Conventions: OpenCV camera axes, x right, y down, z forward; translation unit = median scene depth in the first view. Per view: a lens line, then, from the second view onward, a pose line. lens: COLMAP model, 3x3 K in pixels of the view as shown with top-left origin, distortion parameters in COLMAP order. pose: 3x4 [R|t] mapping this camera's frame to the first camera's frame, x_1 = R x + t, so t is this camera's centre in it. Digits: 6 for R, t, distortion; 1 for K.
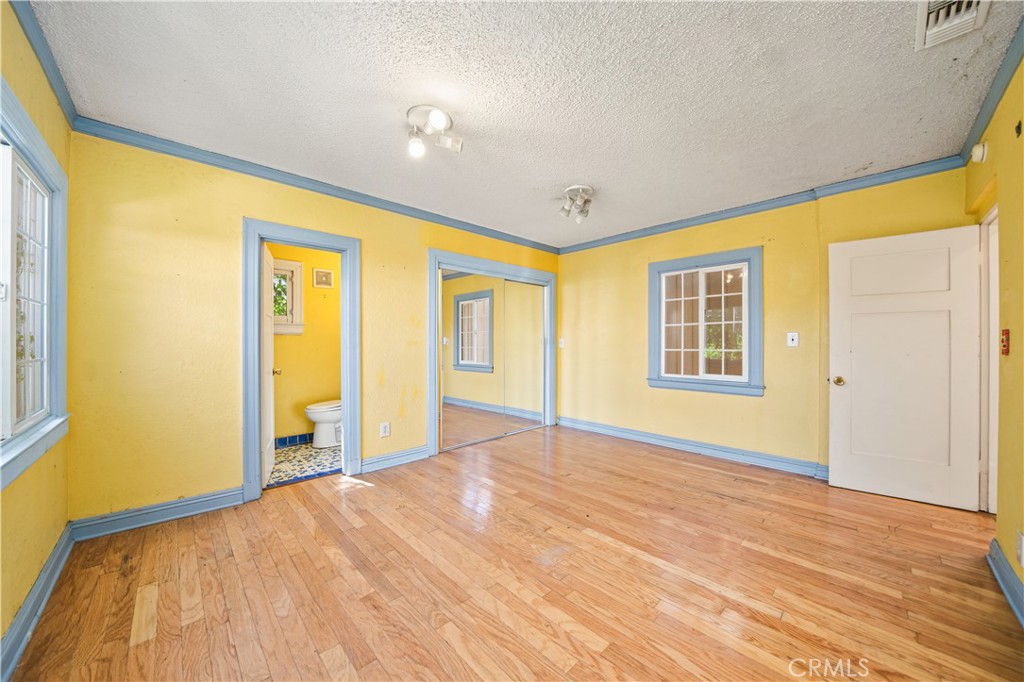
lens RADIAL K [[358.1, 0, 515.6], [0, 358.1, 343.0], [0, 0, 1]] dist [-0.023207, 0.002015]
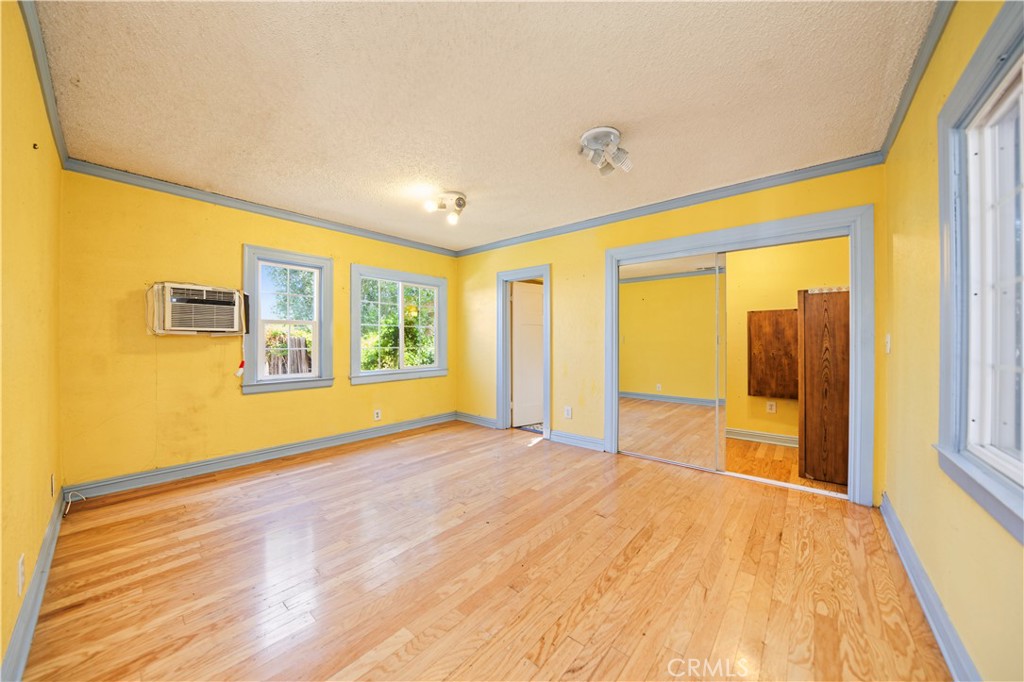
lens RADIAL K [[358.1, 0, 517.9], [0, 358.1, 338.8], [0, 0, 1]] dist [-0.023207, 0.002015]
pose [[0.104625, -0.004487, -0.994502, 0.981655], [-0.003481, 0.999982, -0.004878, -0.002709], [0.994506, 0.003972, 0.104607, 0.826137]]
